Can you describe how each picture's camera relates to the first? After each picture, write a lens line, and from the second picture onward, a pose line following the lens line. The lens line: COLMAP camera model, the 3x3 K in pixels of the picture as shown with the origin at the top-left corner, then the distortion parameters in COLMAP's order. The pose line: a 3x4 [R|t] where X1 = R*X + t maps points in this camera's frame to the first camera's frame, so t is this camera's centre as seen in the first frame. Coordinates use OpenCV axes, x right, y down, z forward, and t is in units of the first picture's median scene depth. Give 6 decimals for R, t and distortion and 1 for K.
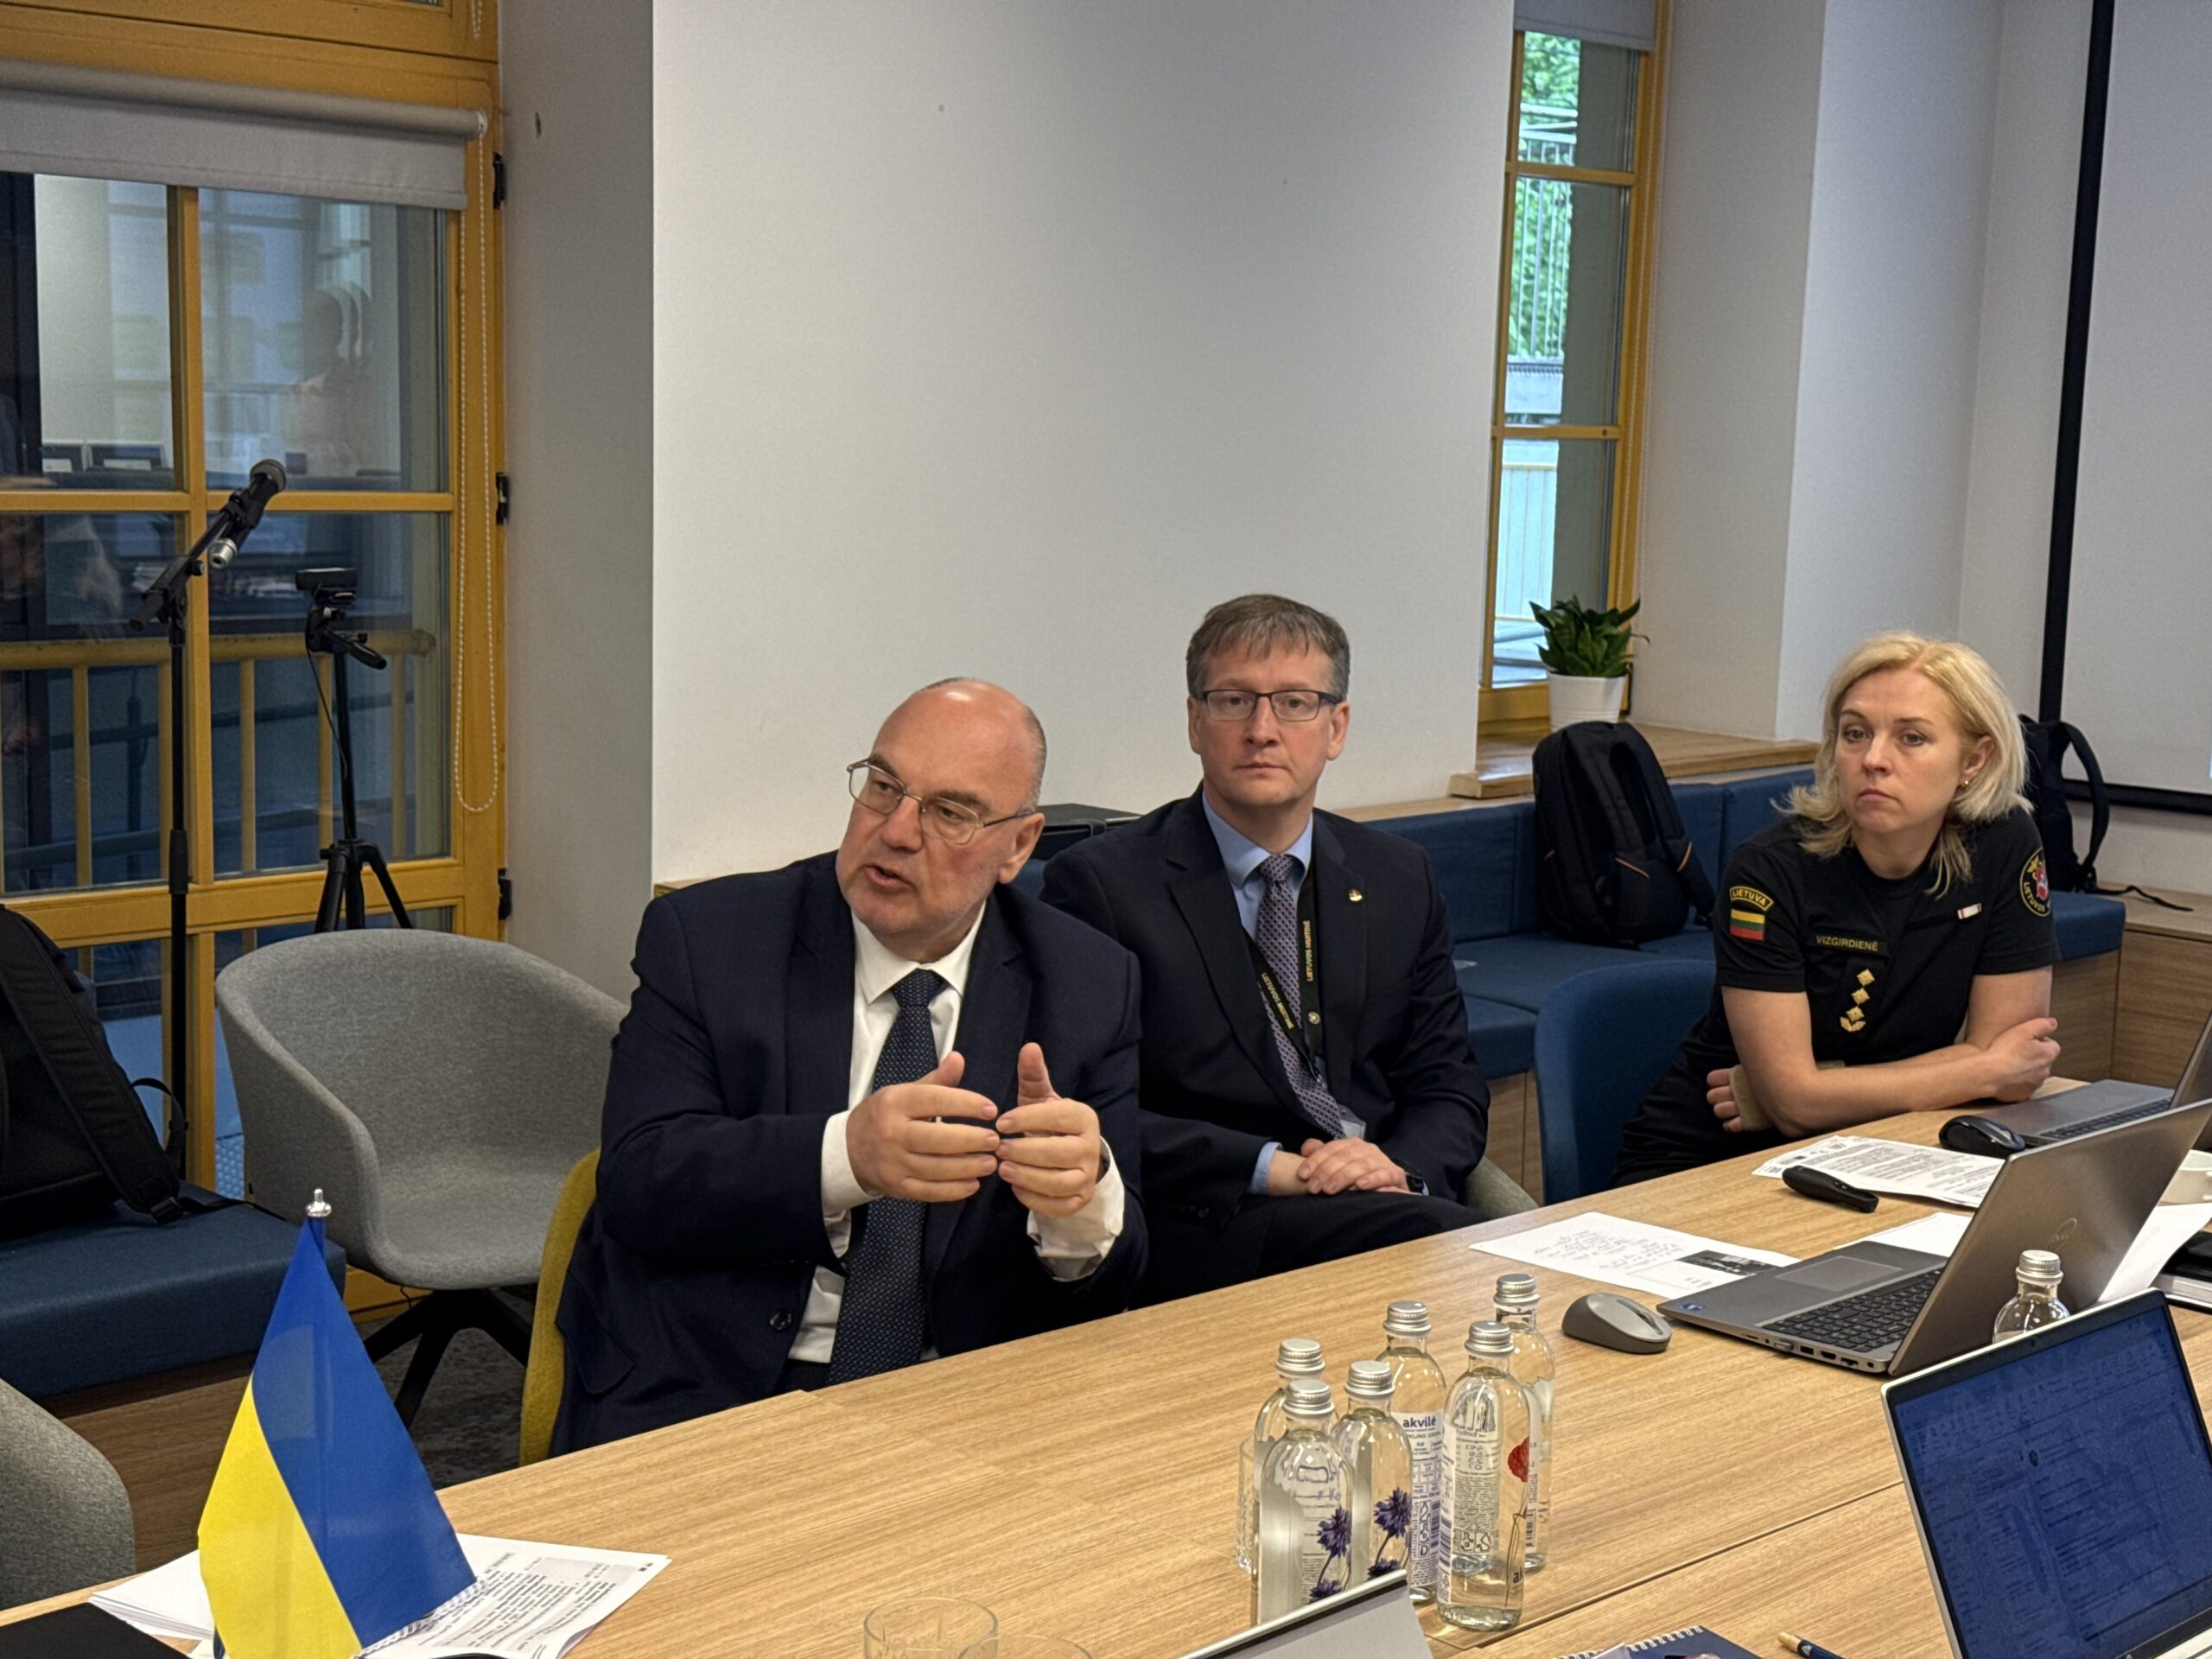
lens RADIAL K [[3119.8, 0, 1109.6], [0, 3119.8, 843.5], [0, 0, 1]] dist [0.177396, -0.003571]
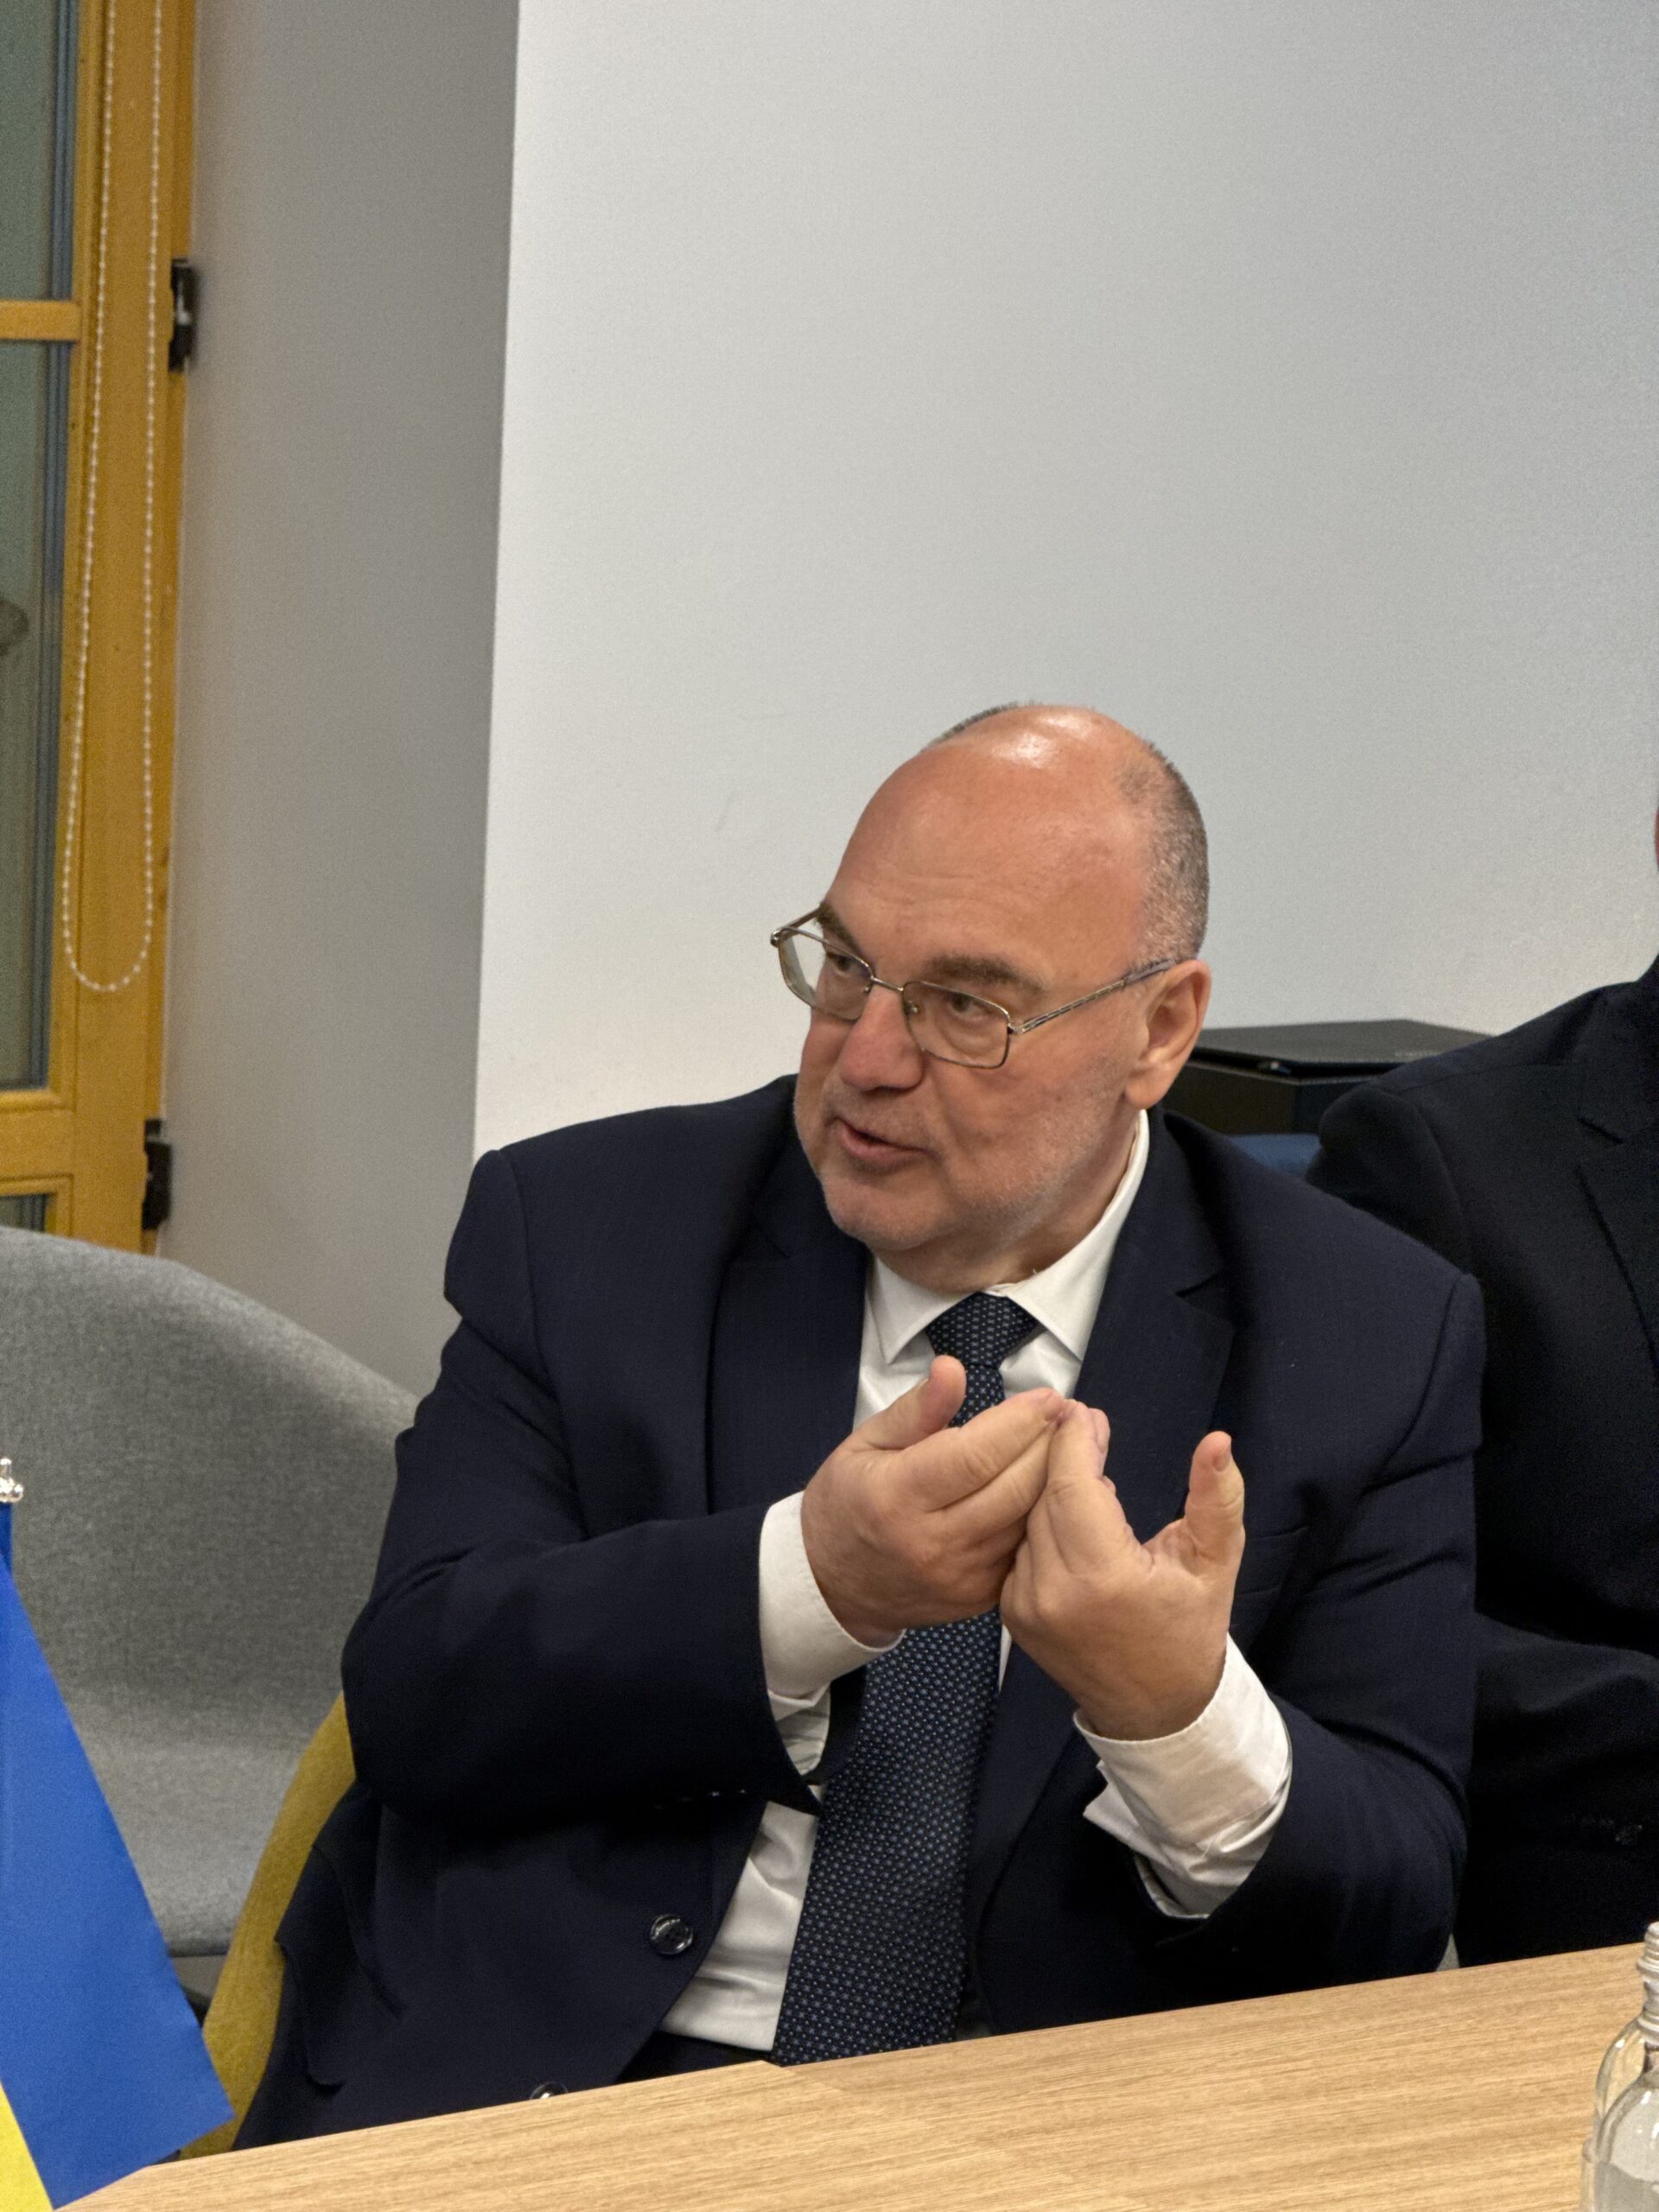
lens RADIAL K [[7605.9, 0, 829.5], [0, 7605.9, 1106.0], [0, 0, 1]] dist [0.250969, 1.860277]
pose [[0.994983, 0.033121, -0.094399, 0.015854], [-0.033869, 0.999406, -0.006341, 0.014719], [0.094133, 0.009507, 0.995514, -0.154353]]
